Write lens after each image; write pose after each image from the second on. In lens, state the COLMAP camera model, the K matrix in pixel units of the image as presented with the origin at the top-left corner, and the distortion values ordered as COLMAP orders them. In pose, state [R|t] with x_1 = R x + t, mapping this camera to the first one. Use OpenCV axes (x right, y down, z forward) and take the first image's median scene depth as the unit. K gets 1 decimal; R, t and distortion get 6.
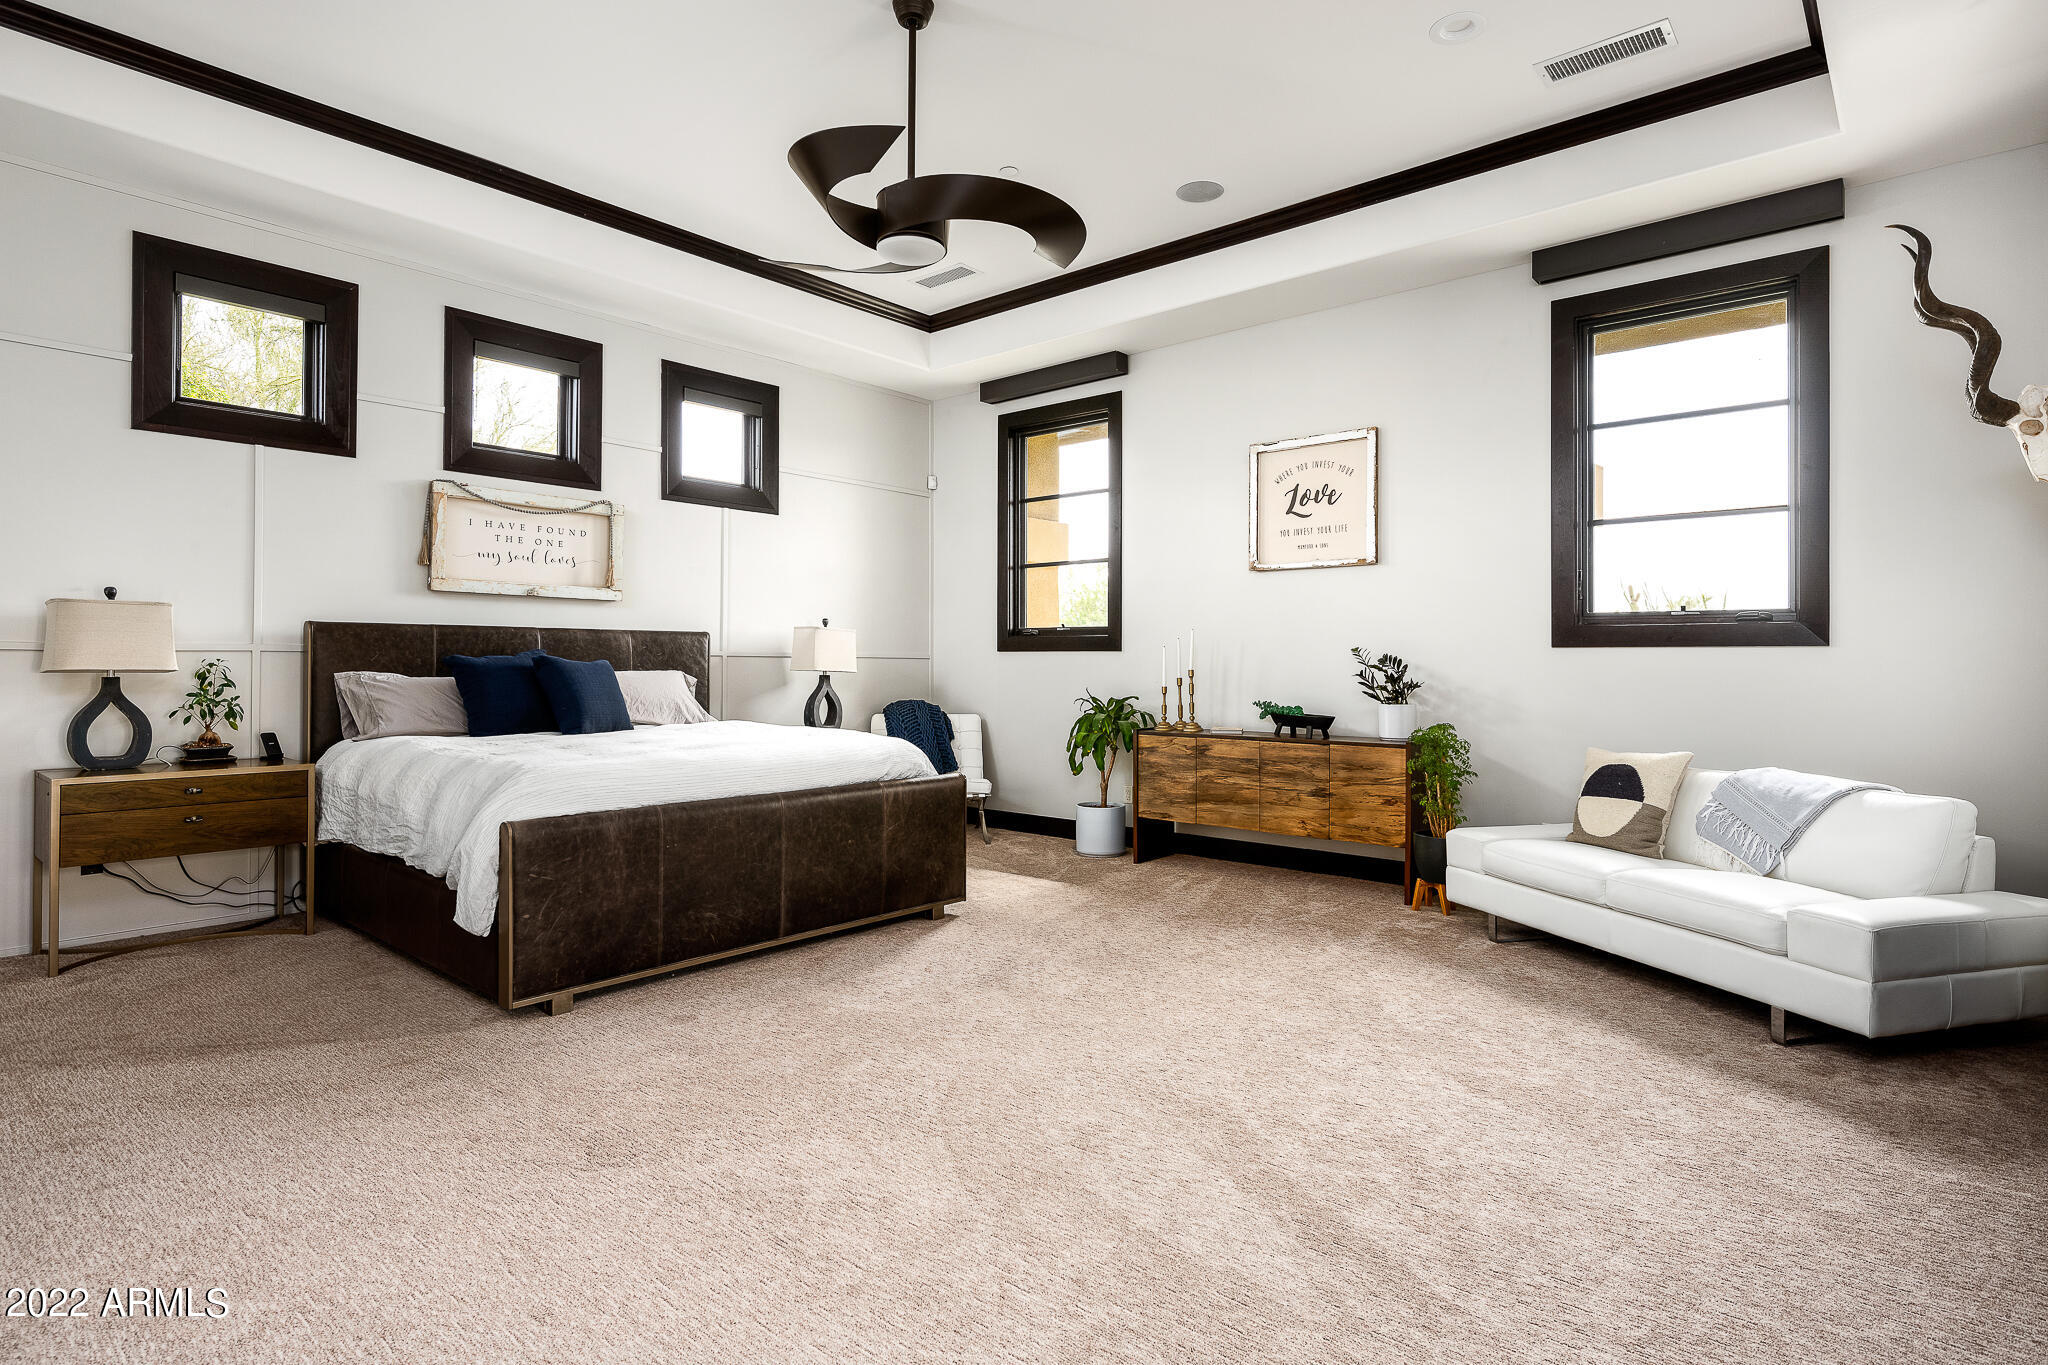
lens RADIAL K [[1057.6, 0, 1030.0], [0, 1057.6, 666.8], [0, 0, 1]] dist [0.004857, 0.001360]
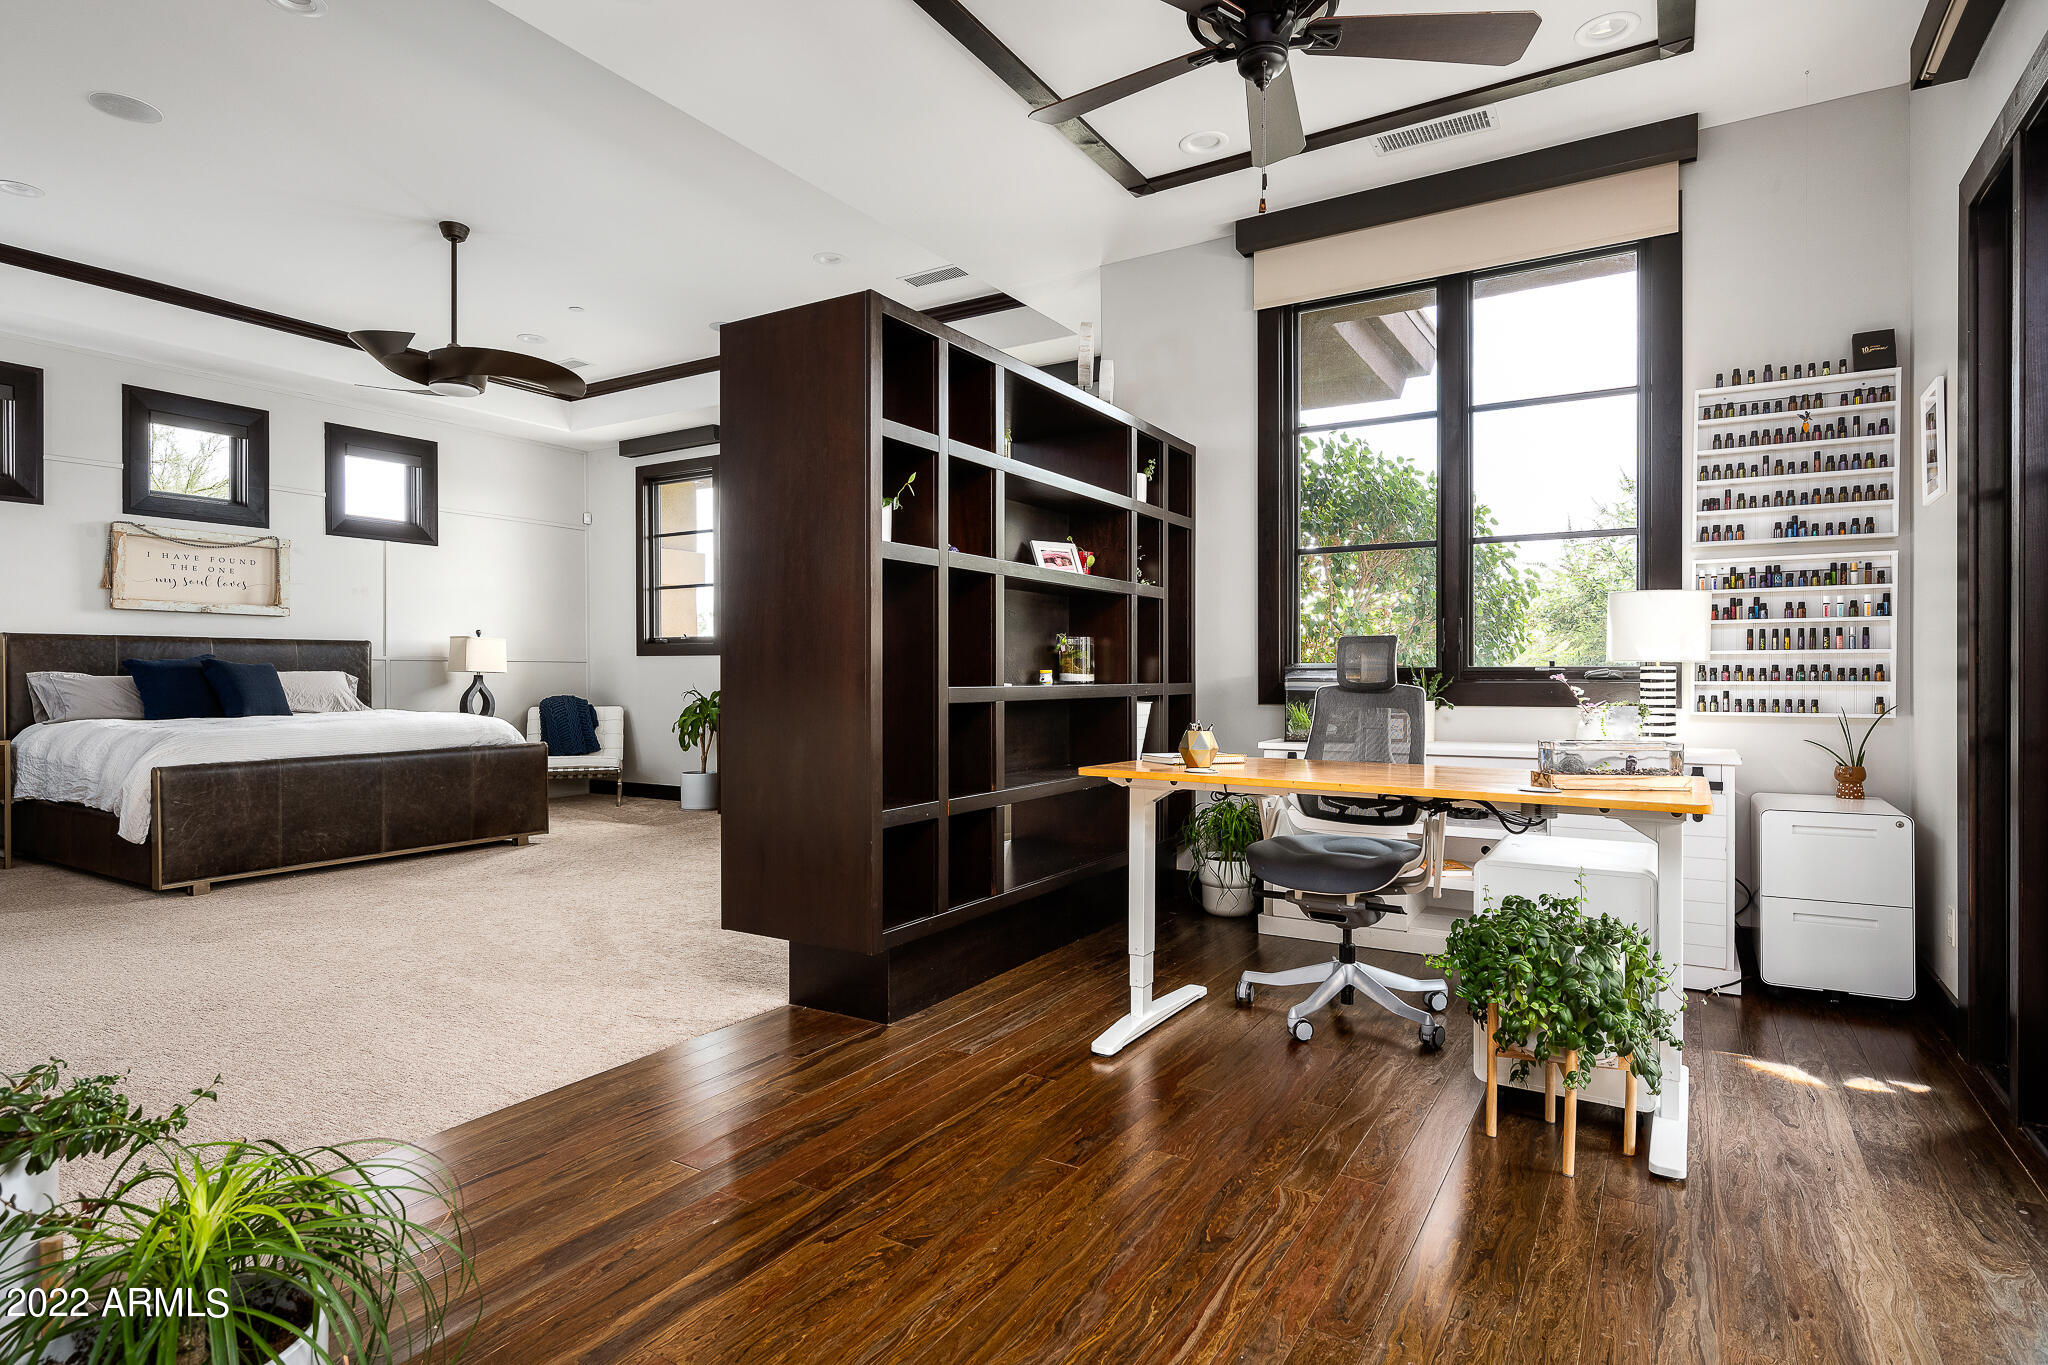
lens RADIAL K [[1057.6, 0, 1019.0], [0, 1057.6, 687.4], [0, 0, 1]] dist [0.004857, 0.001360]
pose [[0.986669, -0.007677, 0.162559, 0.292462], [0.005847, 0.999914, 0.011736, 0.014141], [-0.162635, -0.010629, 0.986629, -0.425890]]
